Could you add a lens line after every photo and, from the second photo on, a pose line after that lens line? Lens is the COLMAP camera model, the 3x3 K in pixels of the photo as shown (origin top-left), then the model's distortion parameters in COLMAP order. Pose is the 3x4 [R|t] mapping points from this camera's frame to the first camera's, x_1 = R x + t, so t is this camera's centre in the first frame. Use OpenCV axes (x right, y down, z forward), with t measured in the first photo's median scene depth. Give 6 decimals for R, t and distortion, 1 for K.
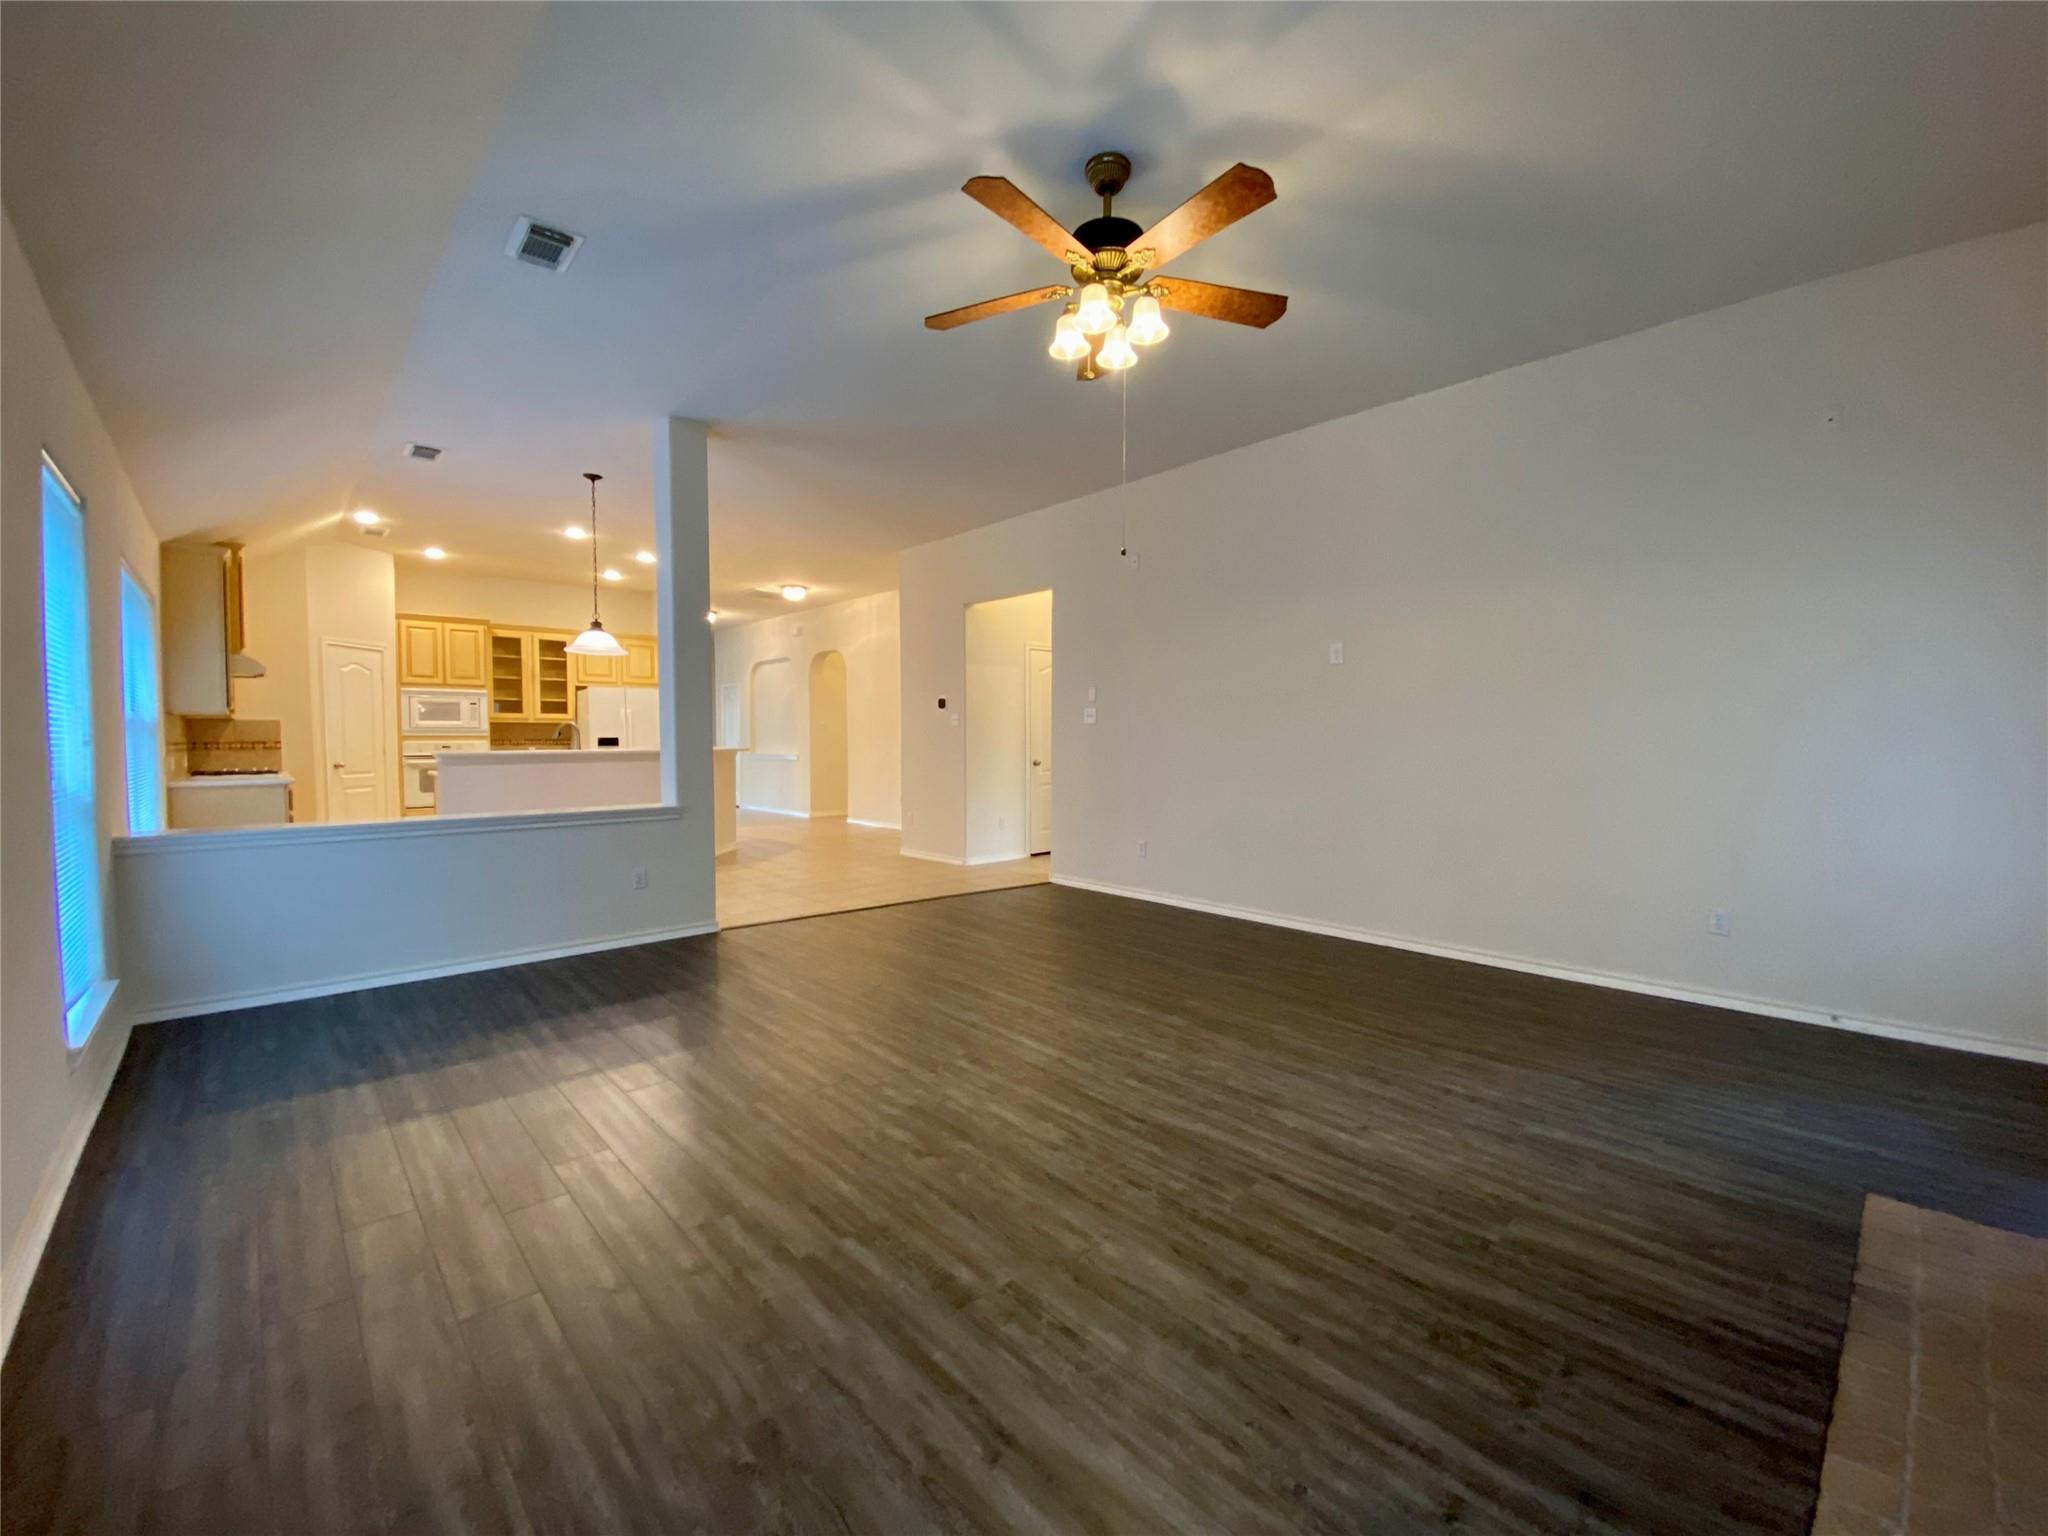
lens RADIAL K [[830.1, 0, 1028.9], [0, 830.1, 767.4], [0, 0, 1]] dist [0.013502, -0.017124]
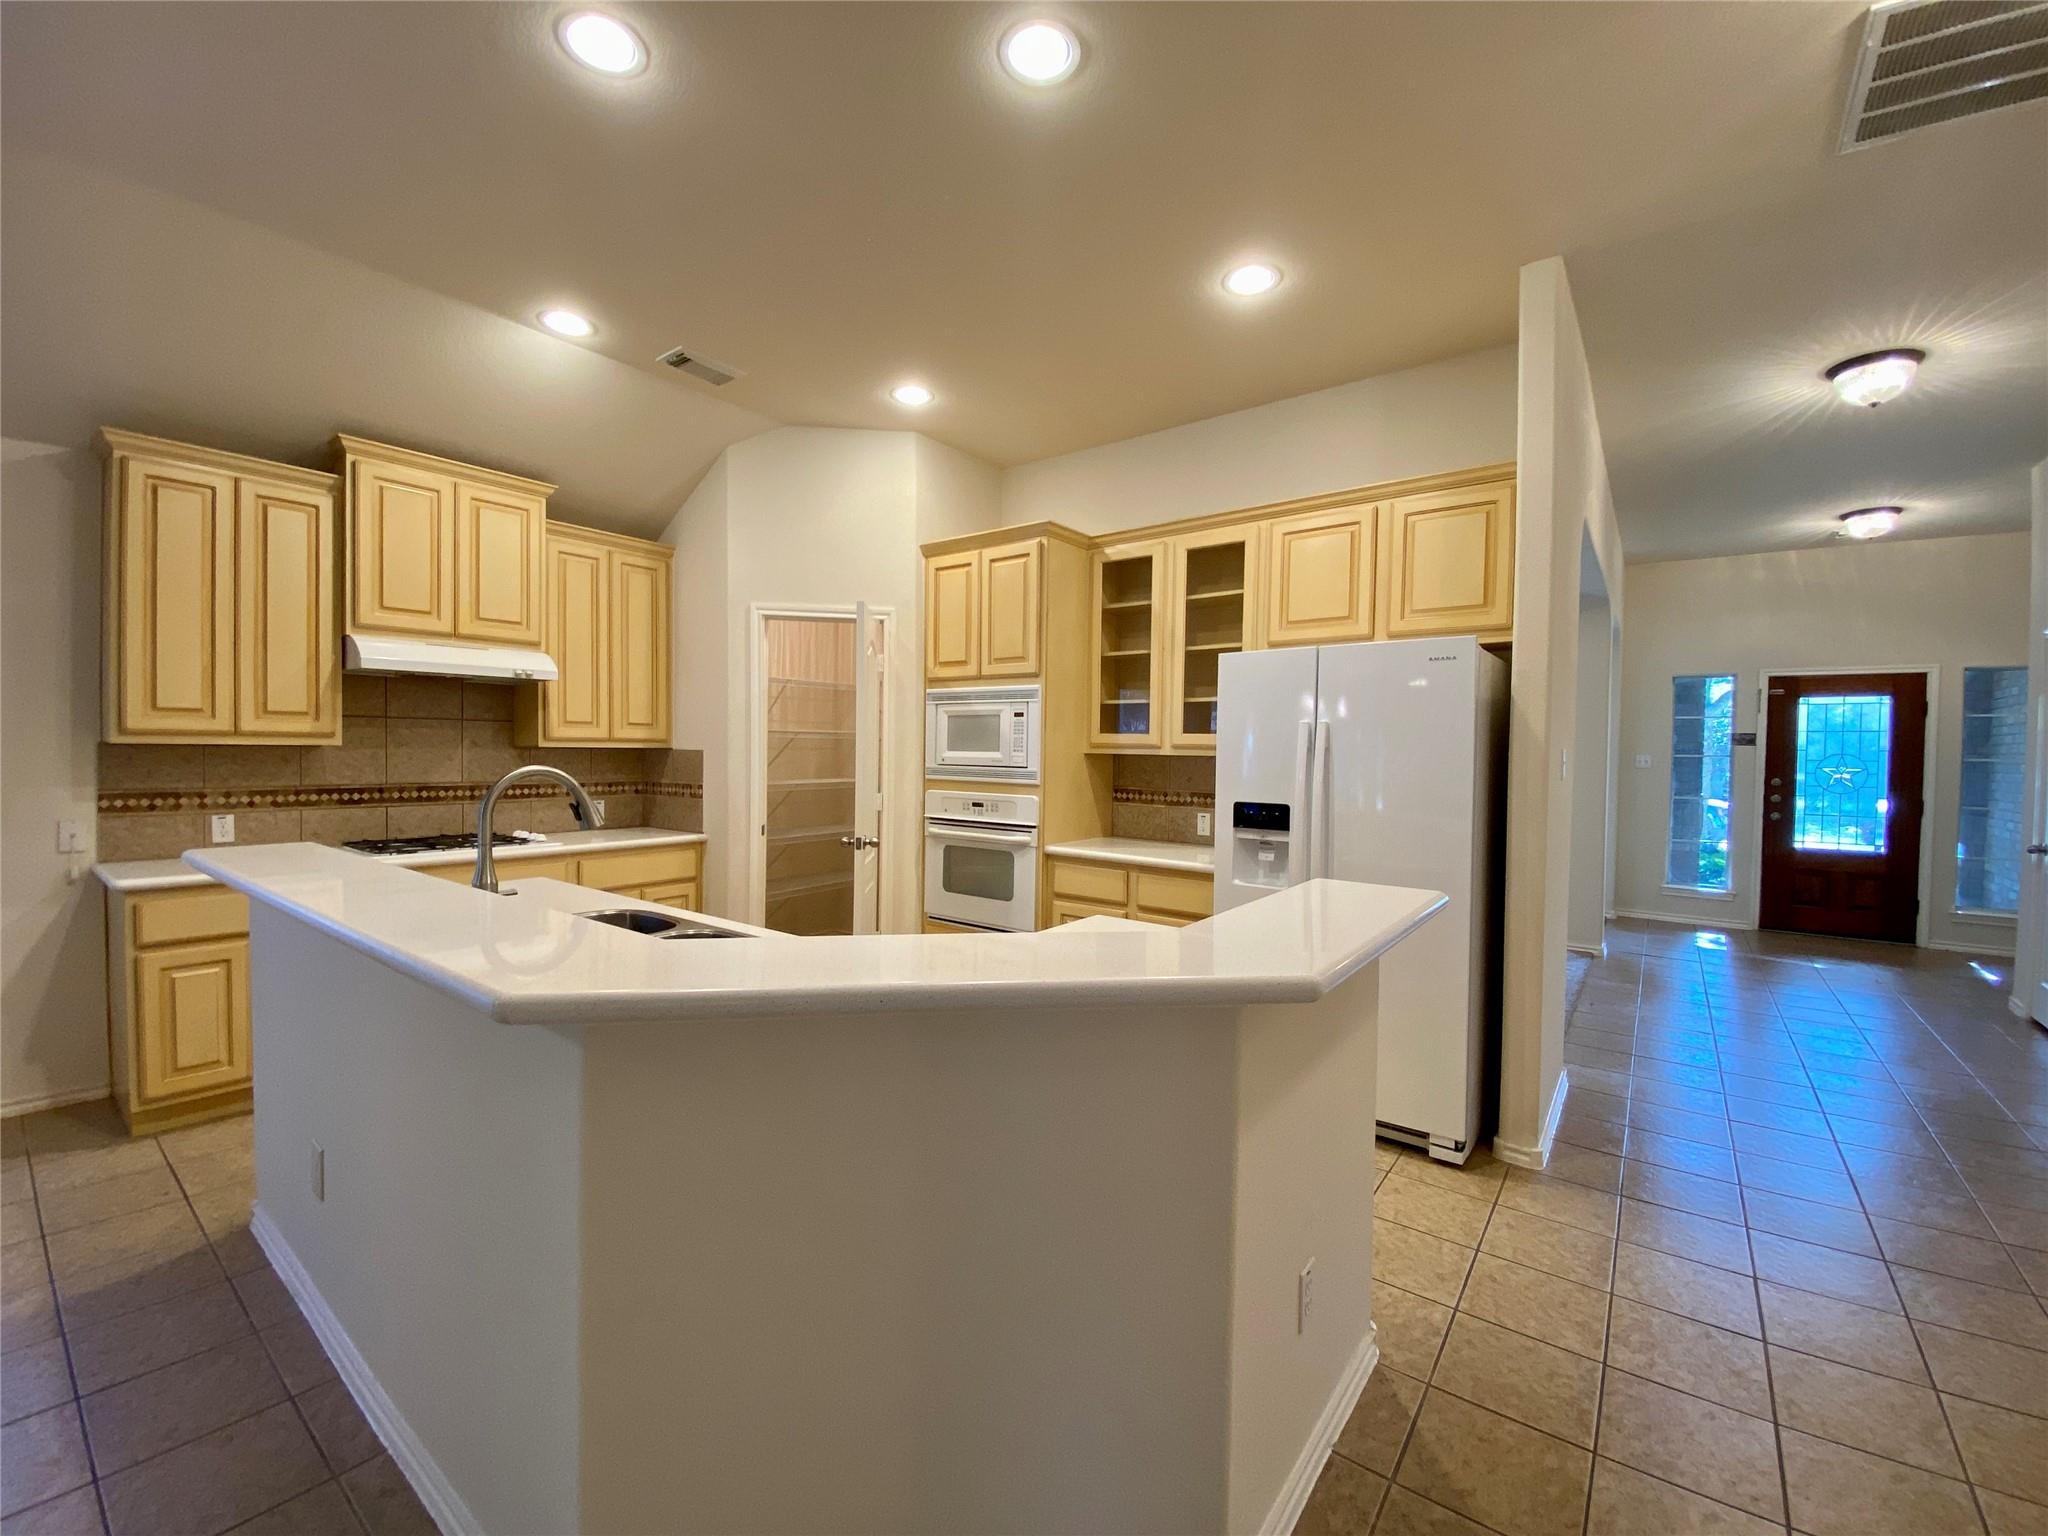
lens RADIAL K [[830.1, 0, 1024.4], [0, 830.1, 762.1], [0, 0, 1]] dist [0.013502, -0.017124]
pose [[0.164680, 0.022359, -0.986094, -0.221988], [-0.051094, 0.998594, 0.014110, -0.058542], [0.985023, 0.048060, 0.165591, 0.954974]]
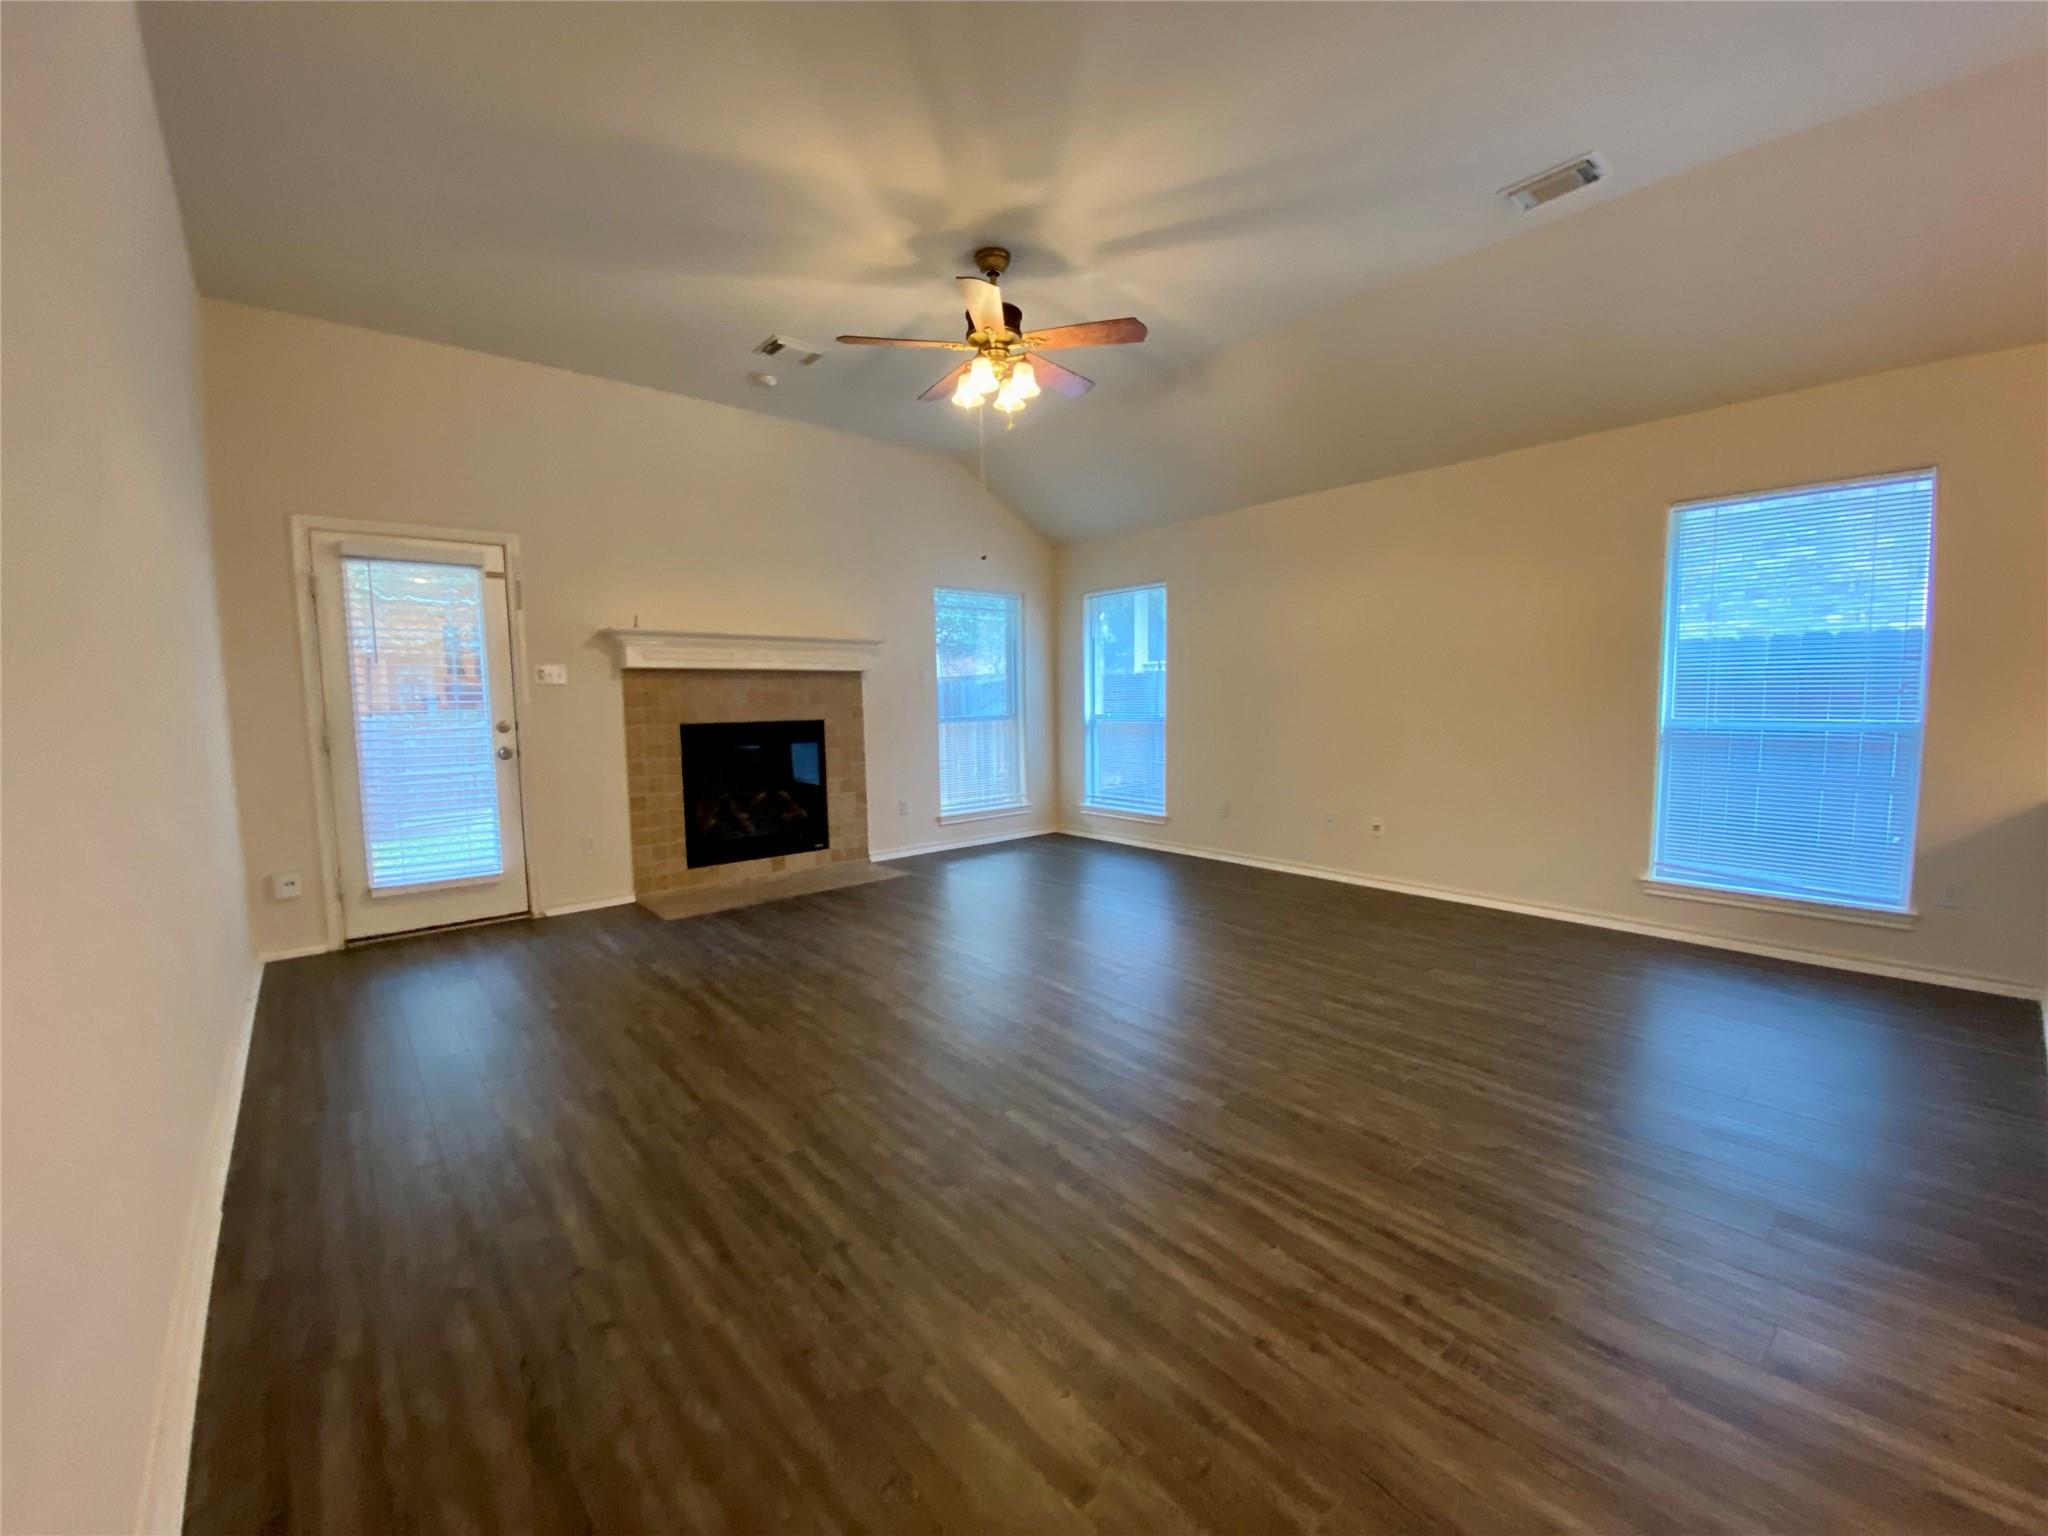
lens RADIAL K [[830.1, 0, 1035.8], [0, 830.1, 772.2], [0, 0, 1]] dist [0.013502, -0.017124]
pose [[-0.999427, 0.011368, 0.031897, -0.000492], [0.015465, 0.991221, 0.131306, -0.031193], [-0.030125, 0.131724, -0.990829, 0.746270]]
